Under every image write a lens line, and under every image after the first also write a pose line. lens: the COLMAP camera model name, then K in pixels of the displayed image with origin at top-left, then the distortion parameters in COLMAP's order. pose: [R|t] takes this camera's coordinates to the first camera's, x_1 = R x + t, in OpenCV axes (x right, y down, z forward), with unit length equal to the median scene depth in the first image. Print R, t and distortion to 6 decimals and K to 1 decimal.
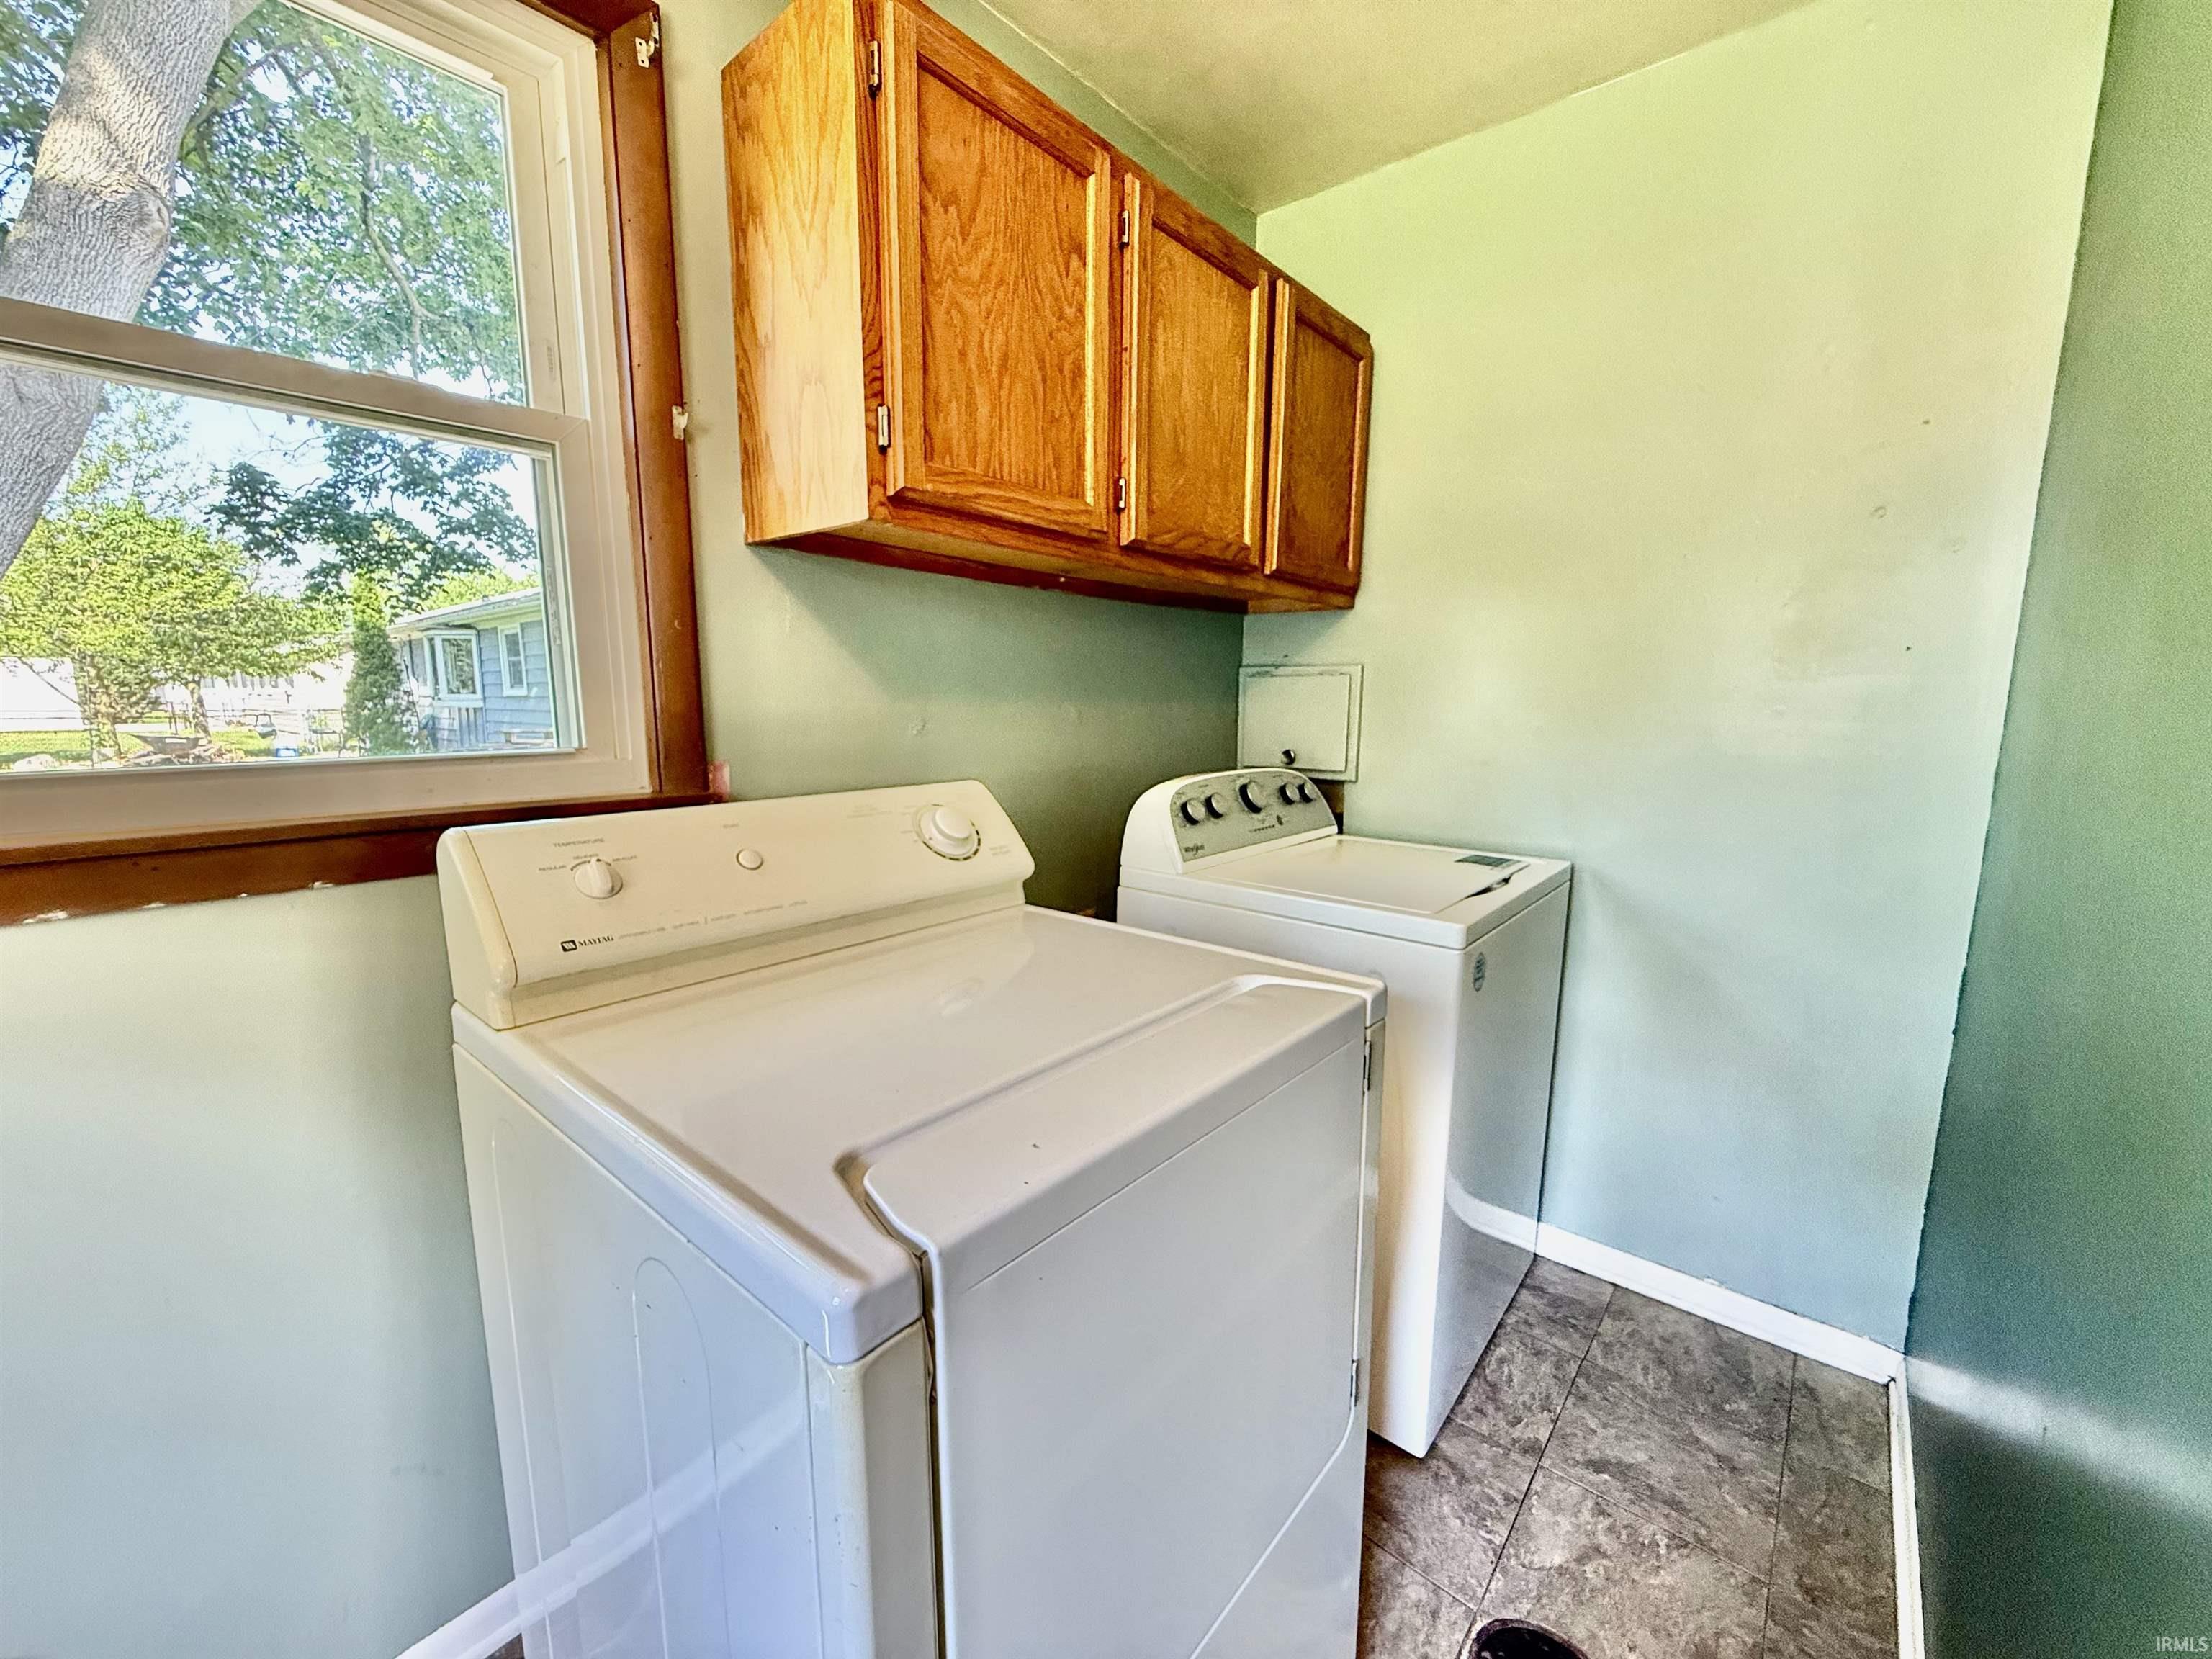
lens RADIAL K [[880.8, 0, 1100.4], [0, 880.8, 832.2], [0, 0, 1]] dist [0.001025, -0.000362]
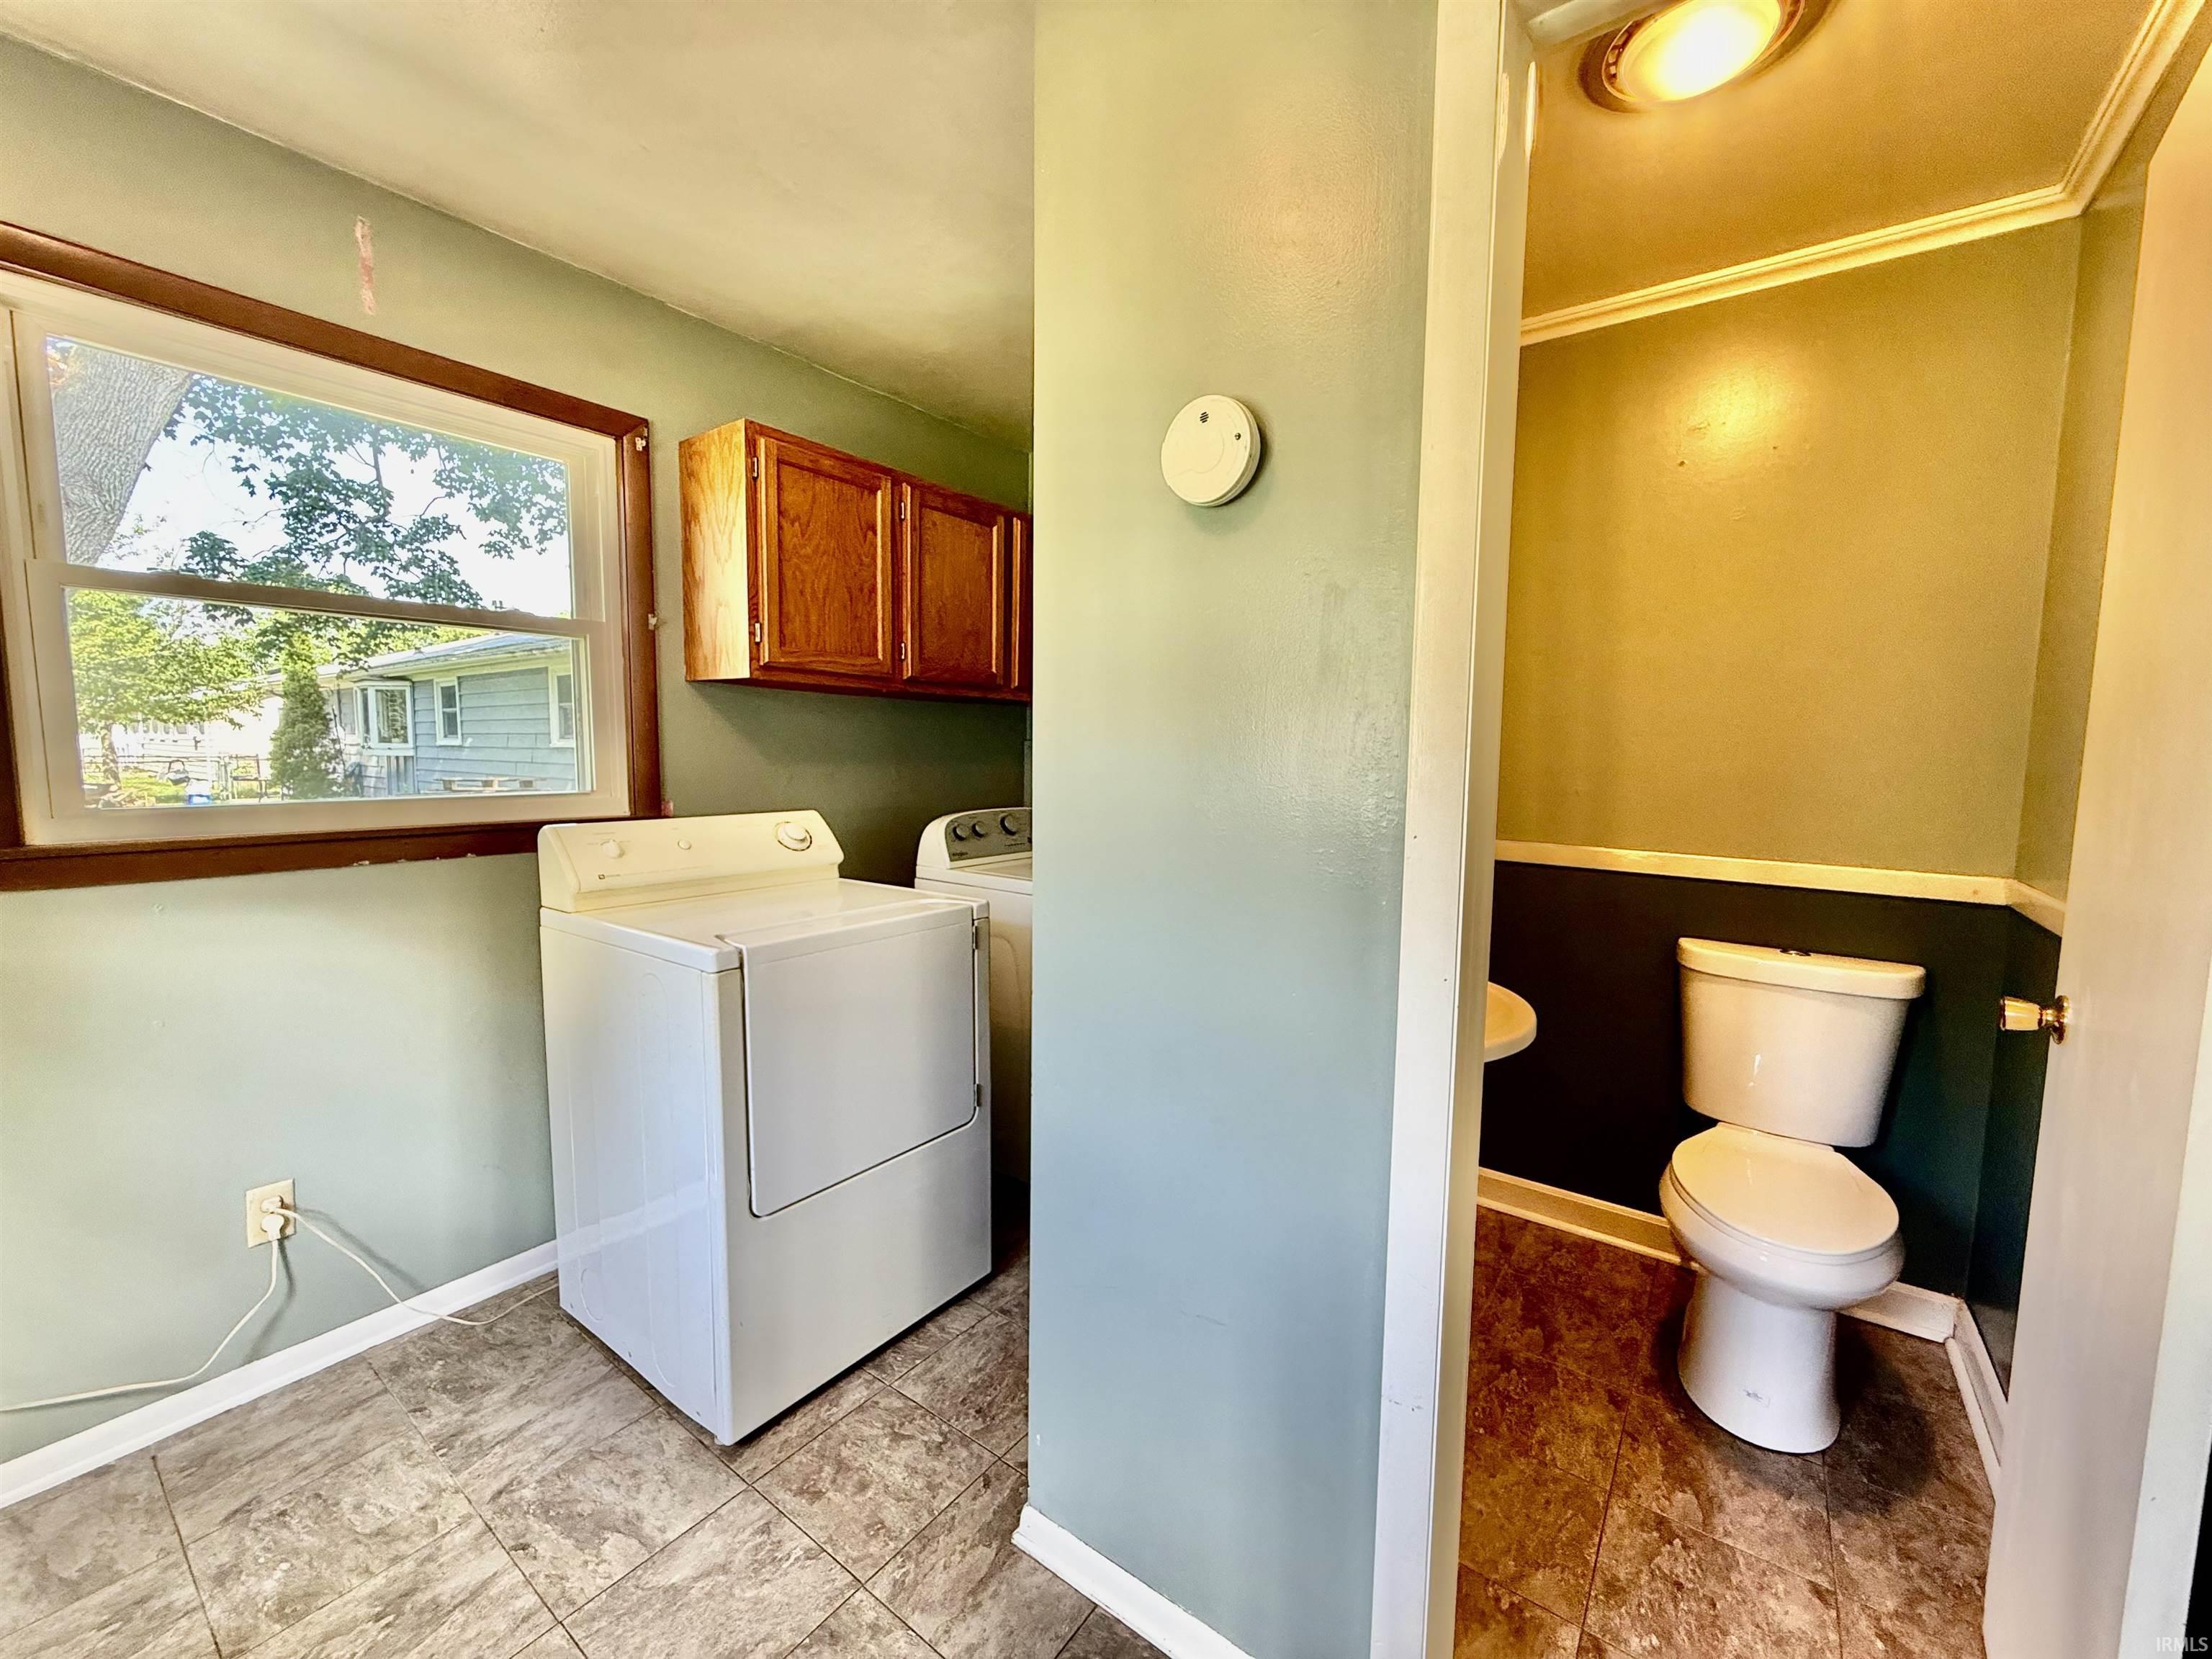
lens RADIAL K [[880.8, 0, 1100.4], [0, 880.8, 832.2], [0, 0, 1]] dist [0.001025, -0.000362]
pose [[0.997644, 0.001815, 0.068579, 0.060282], [0.002146, 0.998335, -0.057646, 0.017250], [-0.068569, 0.057657, 0.995979, -0.156787]]
